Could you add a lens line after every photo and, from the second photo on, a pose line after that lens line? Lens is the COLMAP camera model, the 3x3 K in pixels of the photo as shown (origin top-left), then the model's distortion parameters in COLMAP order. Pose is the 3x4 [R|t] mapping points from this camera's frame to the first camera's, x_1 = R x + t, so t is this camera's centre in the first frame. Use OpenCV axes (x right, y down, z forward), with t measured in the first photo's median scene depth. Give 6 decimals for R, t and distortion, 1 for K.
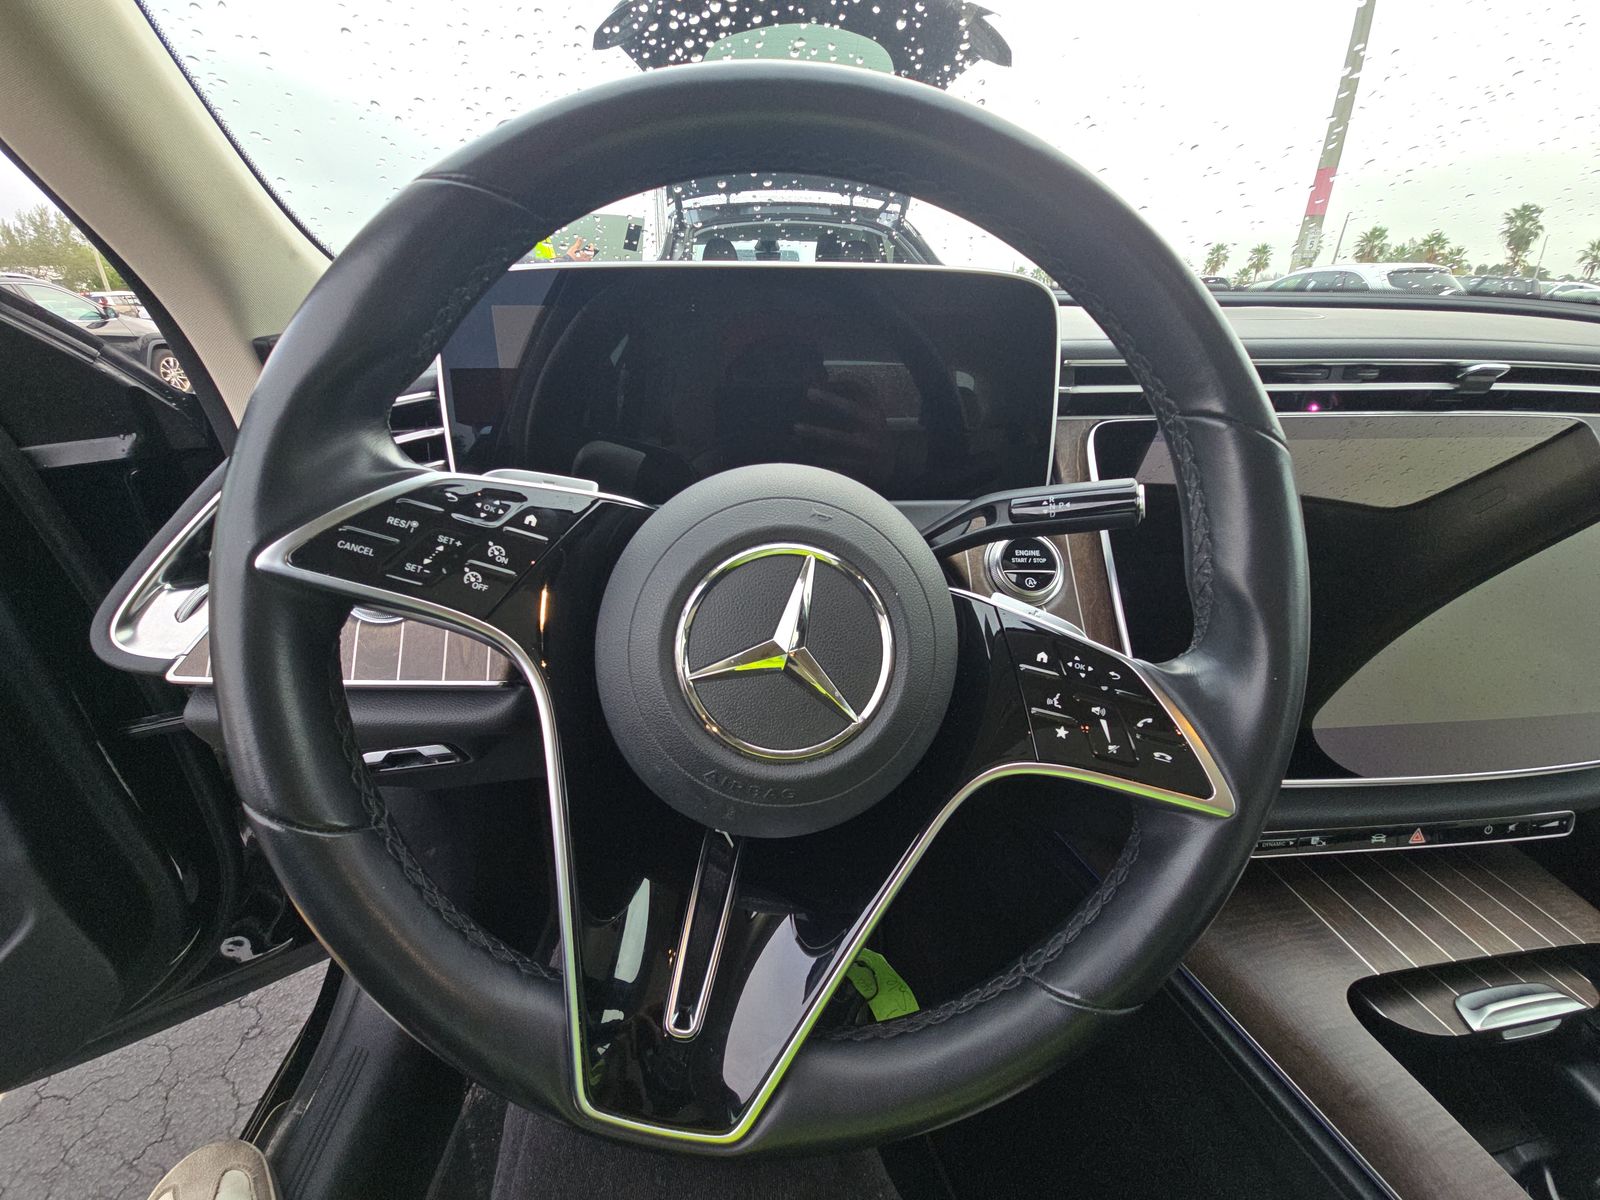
lens RADIAL K [[650.0, 0, 790.1], [0, 650.0, 595.3], [0, 0, 1]] dist [0.017496, -0.012211]
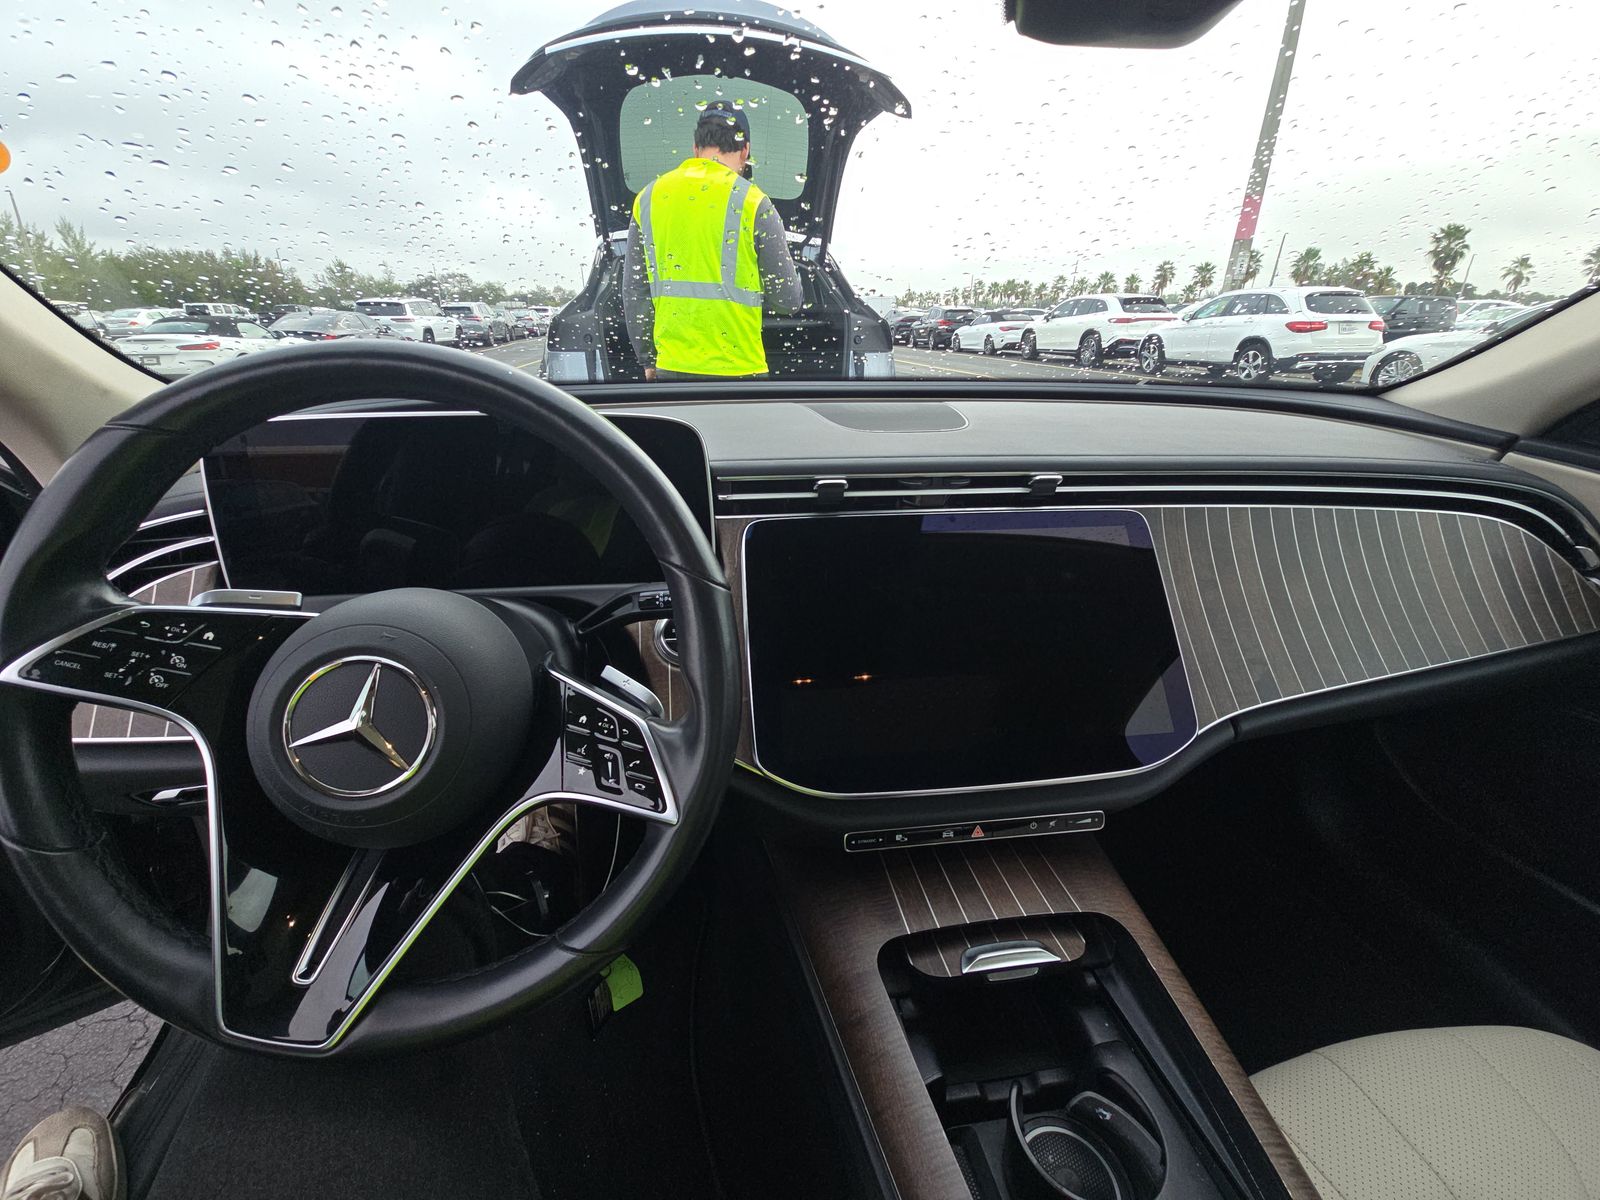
lens RADIAL K [[650.0, 0, 790.1], [0, 650.0, 595.3], [0, 0, 1]] dist [0.017496, -0.012211]
pose [[0.998590, -0.011614, 0.051791, 0.836590], [0.012359, 0.999824, -0.014093, -0.170533], [-0.051618, 0.014714, 0.998558, -0.538656]]
